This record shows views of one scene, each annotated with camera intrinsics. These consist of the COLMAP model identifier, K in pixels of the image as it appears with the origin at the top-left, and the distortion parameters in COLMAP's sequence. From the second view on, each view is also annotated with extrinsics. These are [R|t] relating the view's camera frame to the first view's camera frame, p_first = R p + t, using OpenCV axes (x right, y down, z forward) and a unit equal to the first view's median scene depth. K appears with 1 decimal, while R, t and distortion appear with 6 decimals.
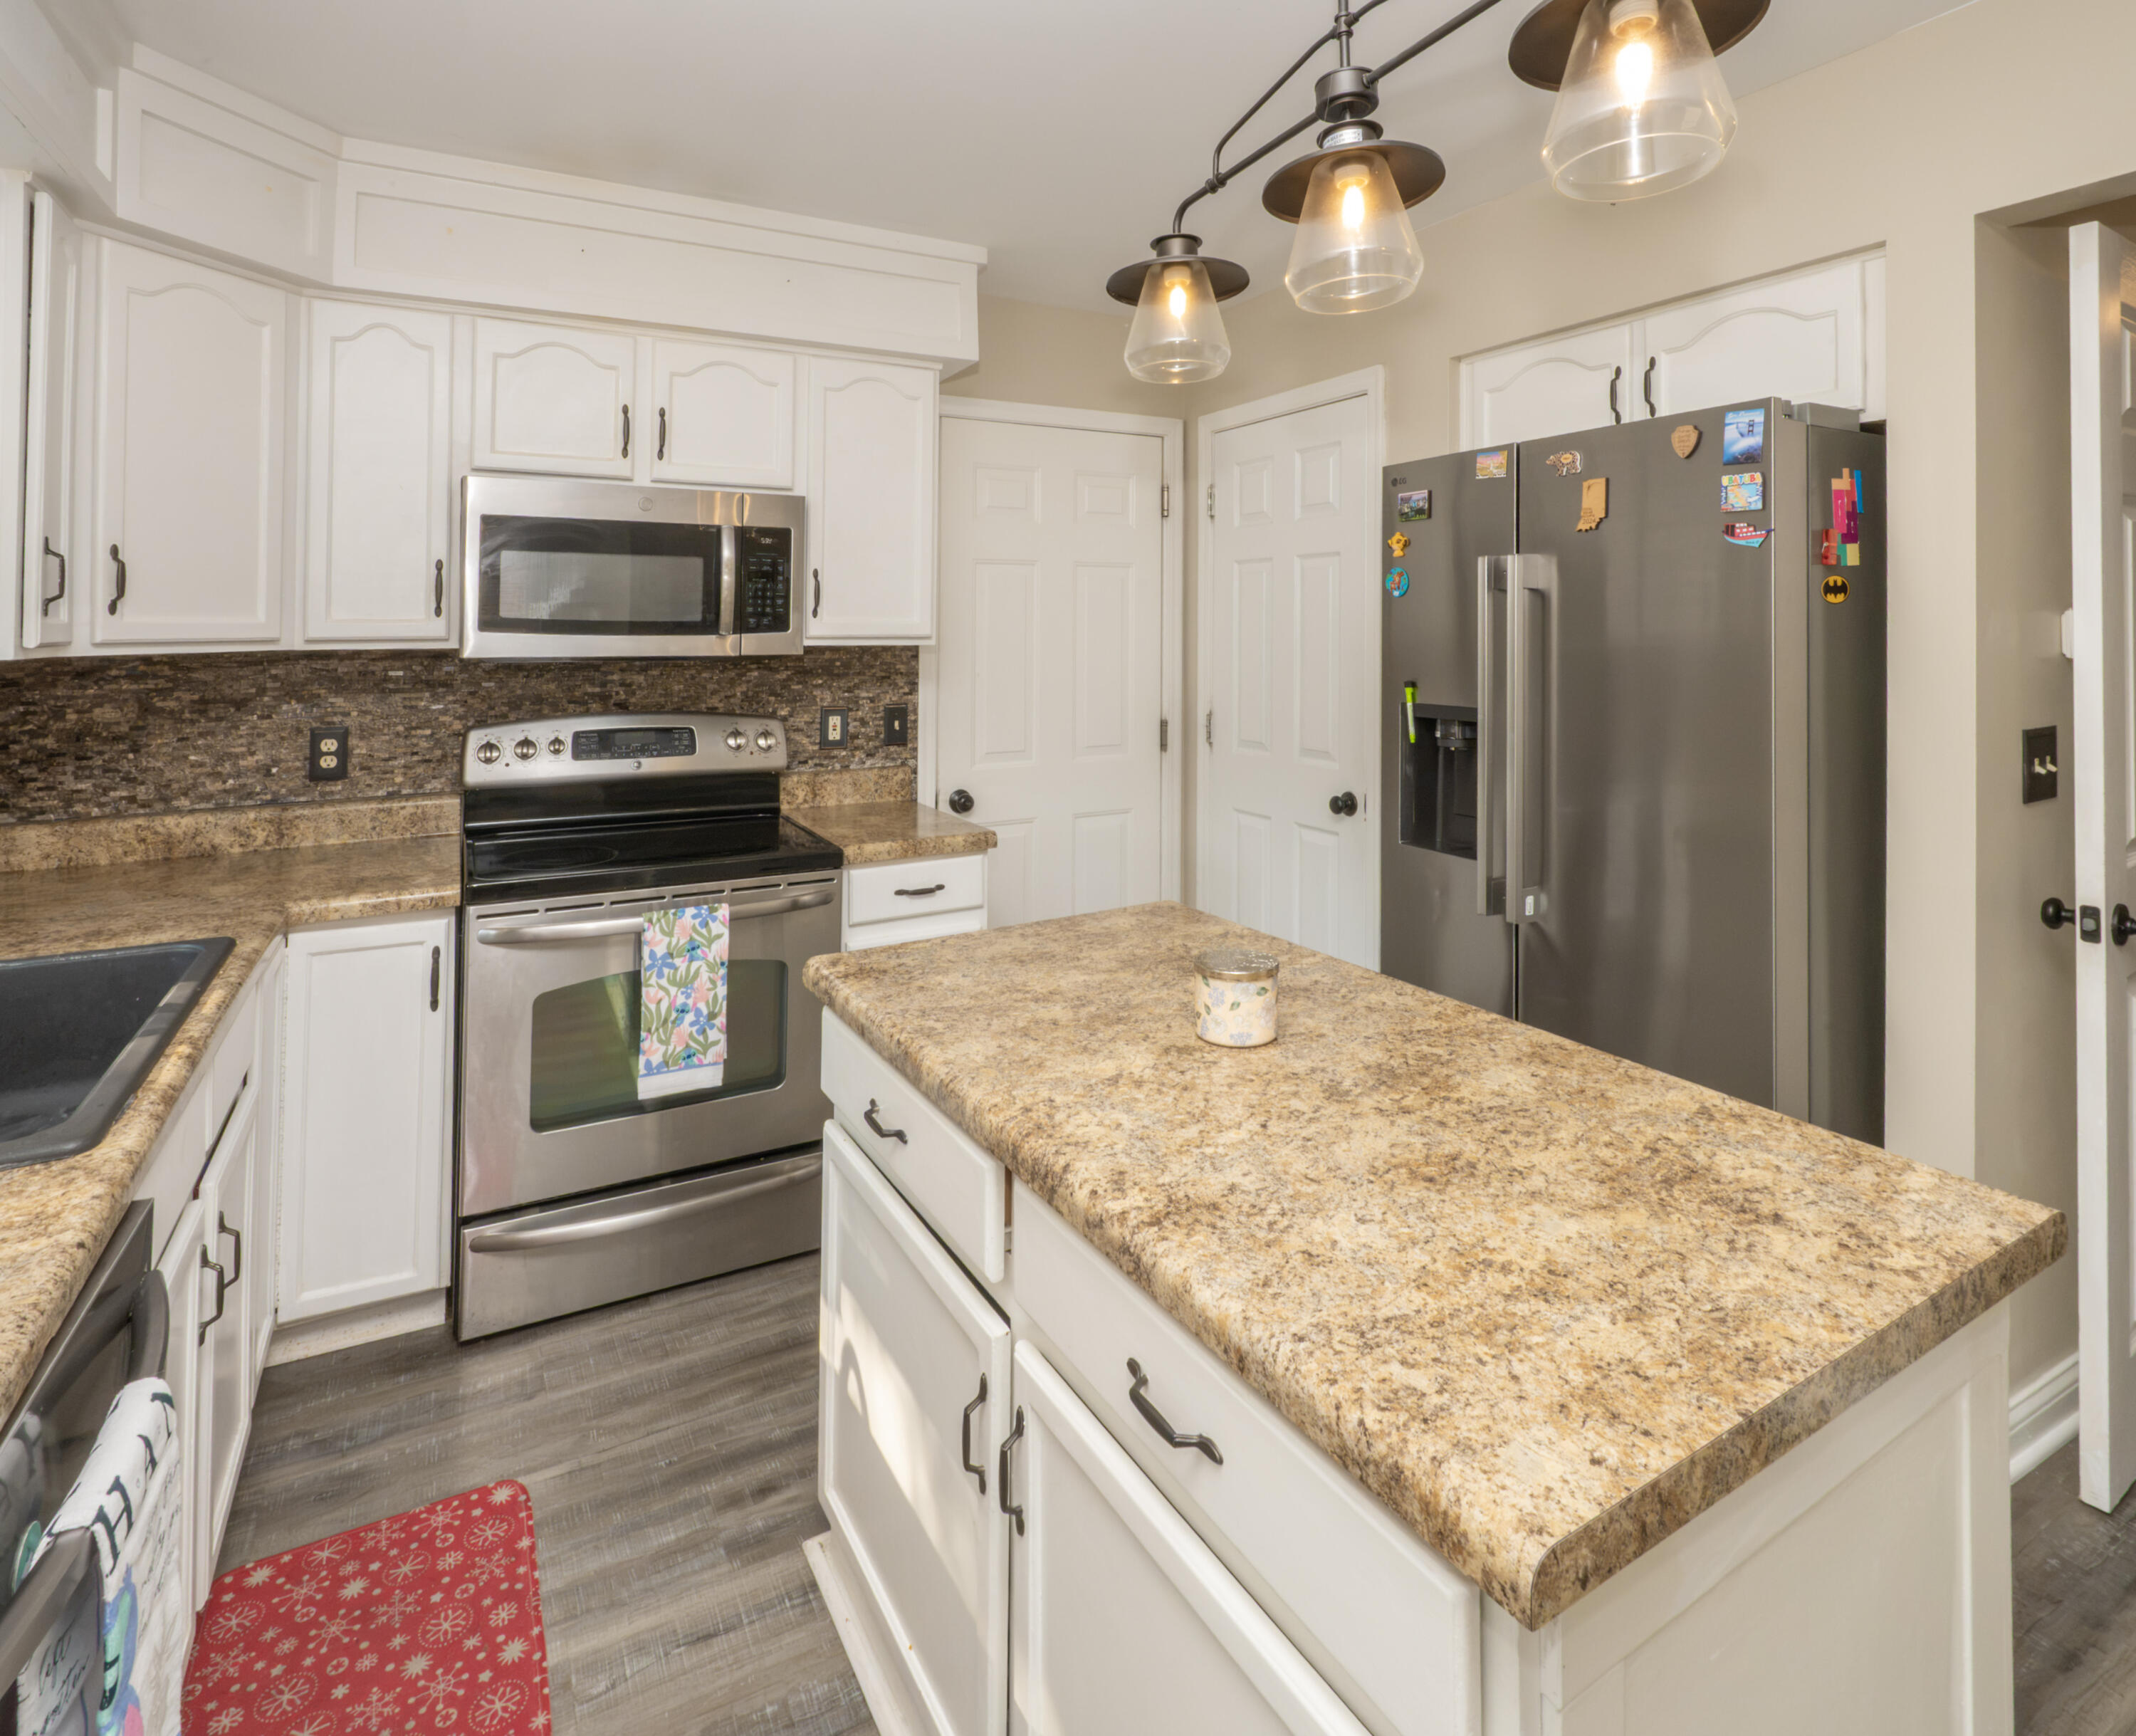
lens RADIAL K [[1125.6, 0, 1073.1], [0, 1125.6, 862.2], [0, 0, 1]] dist [0.000001, -0.001147]
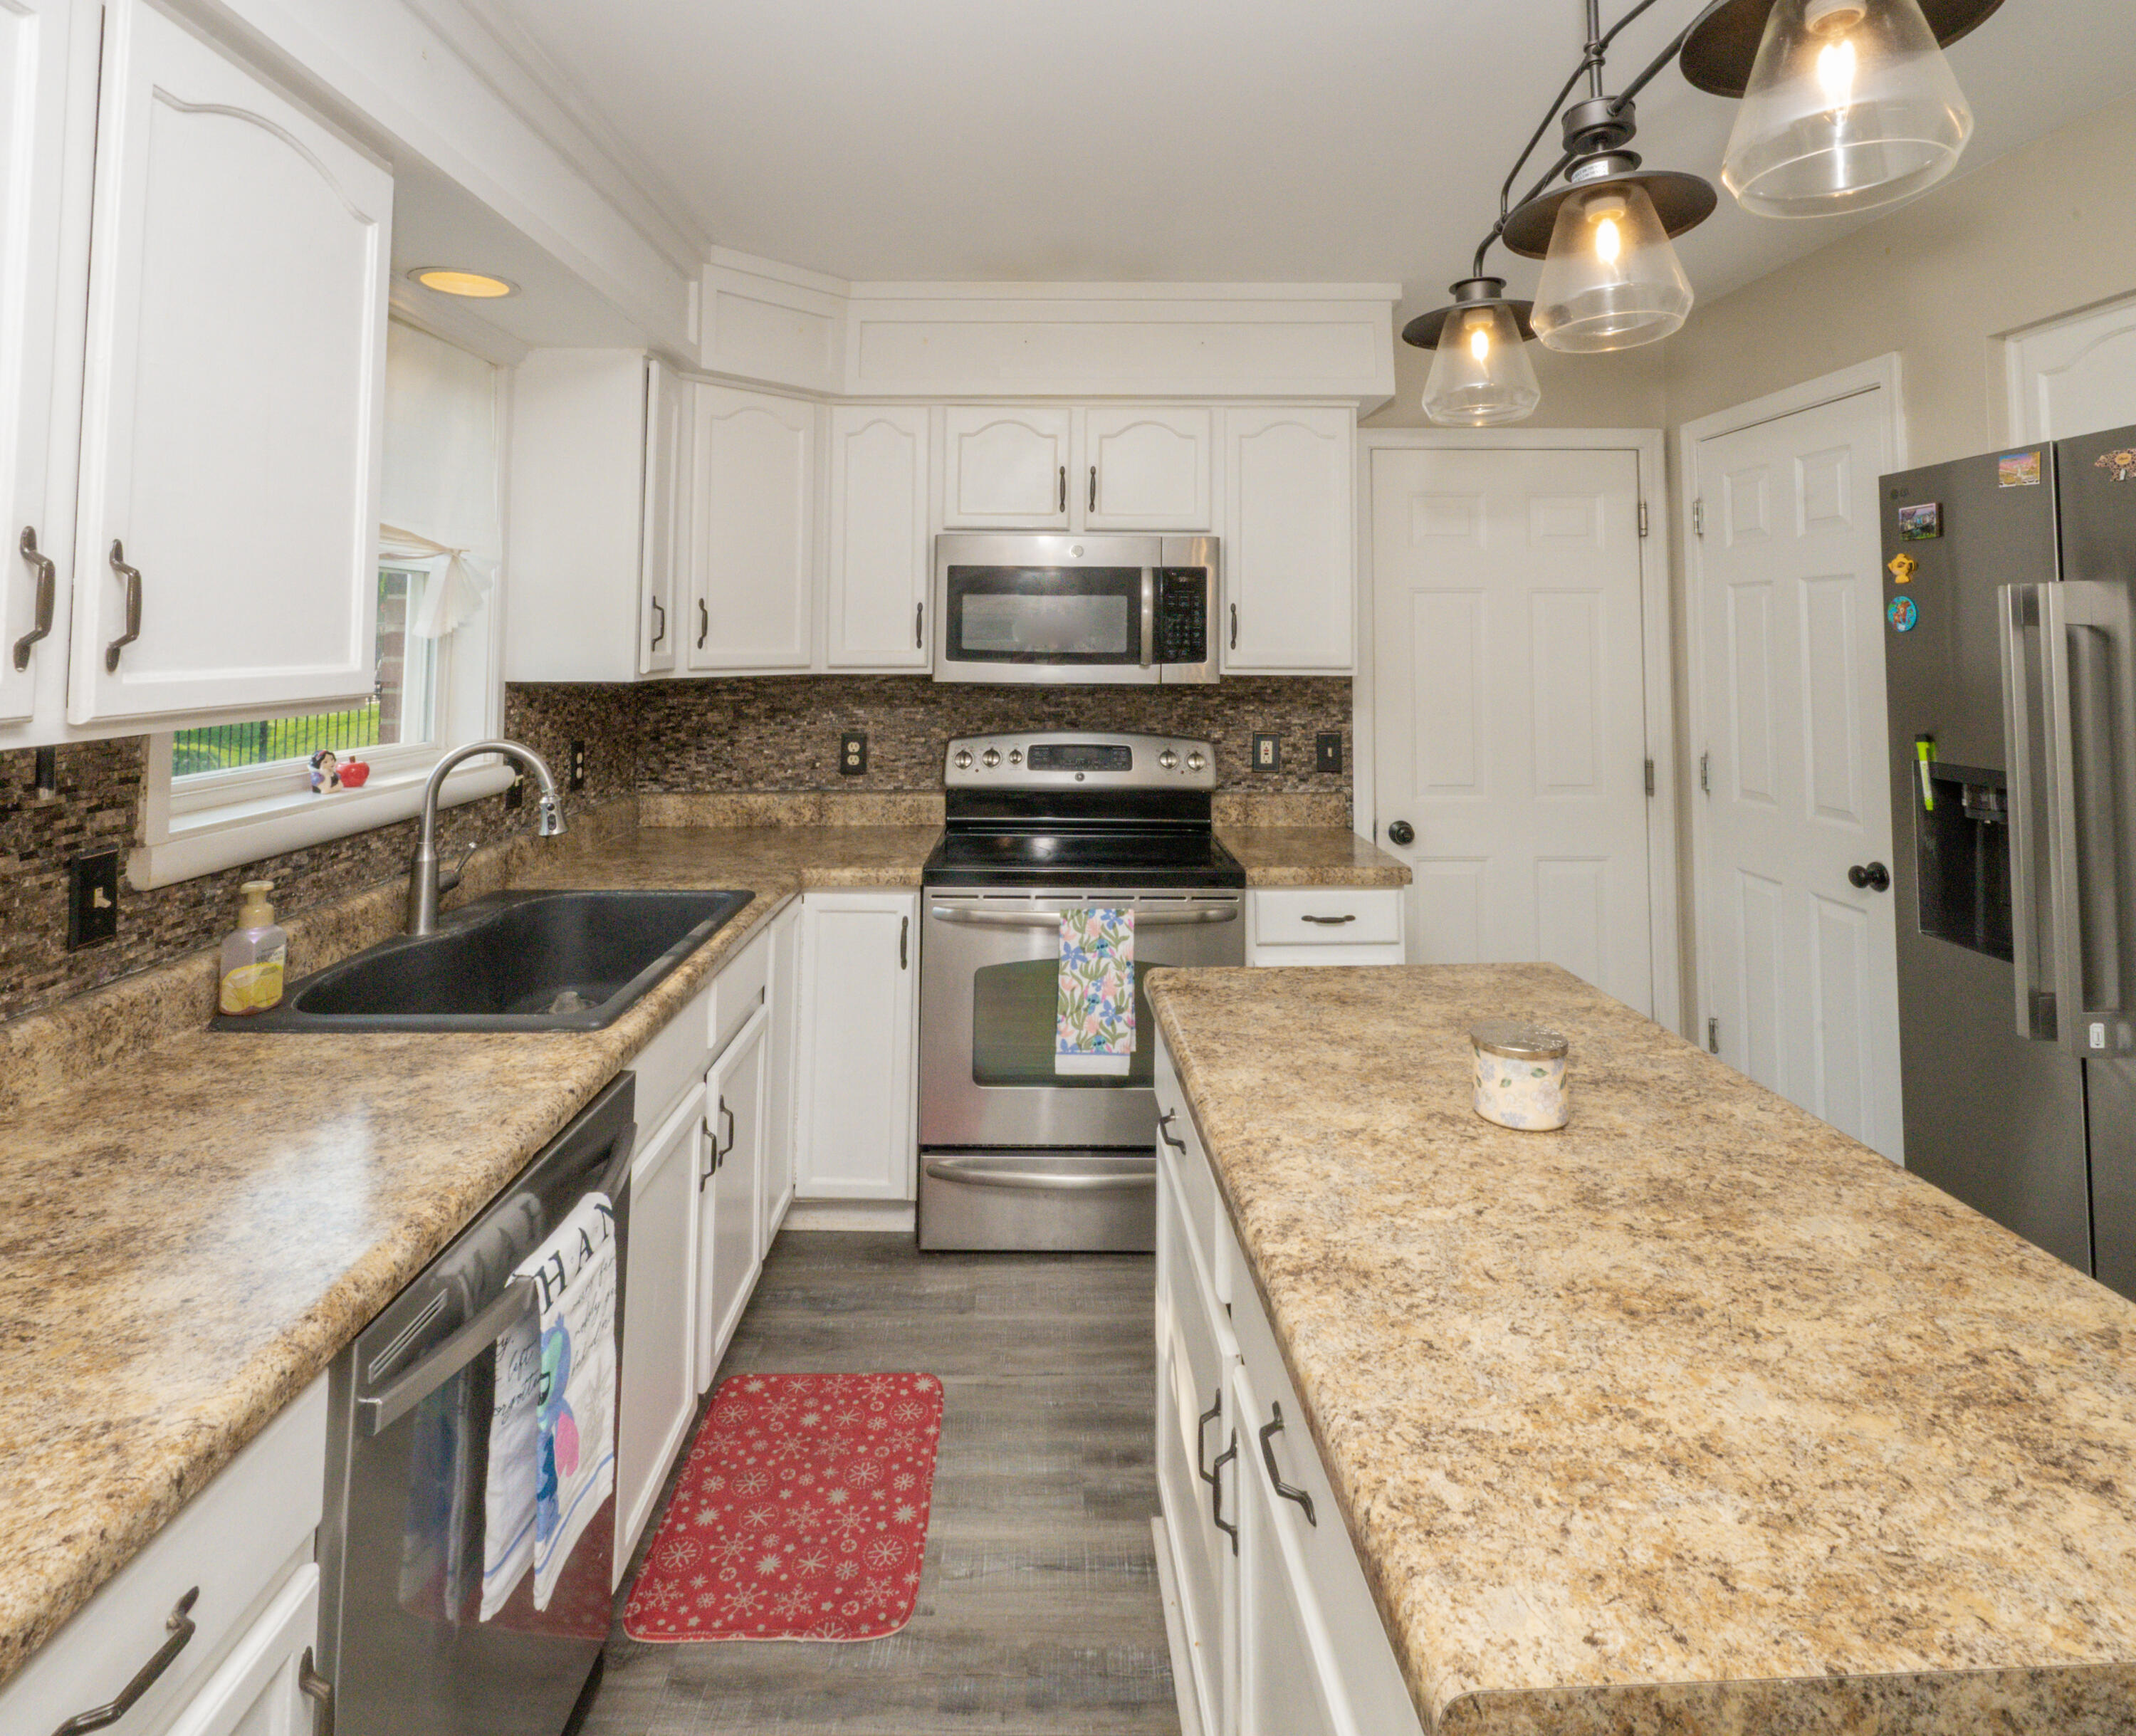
lens RADIAL K [[1125.6, 0, 1037.1], [0, 1125.6, 863.5], [0, 0, 1]] dist [0.000001, -0.001147]
pose [[0.877085, 0.097381, -0.470361, 0.154333], [-0.102102, 0.994653, 0.015537, -0.019276], [0.469359, 0.034397, 0.882337, -0.008439]]
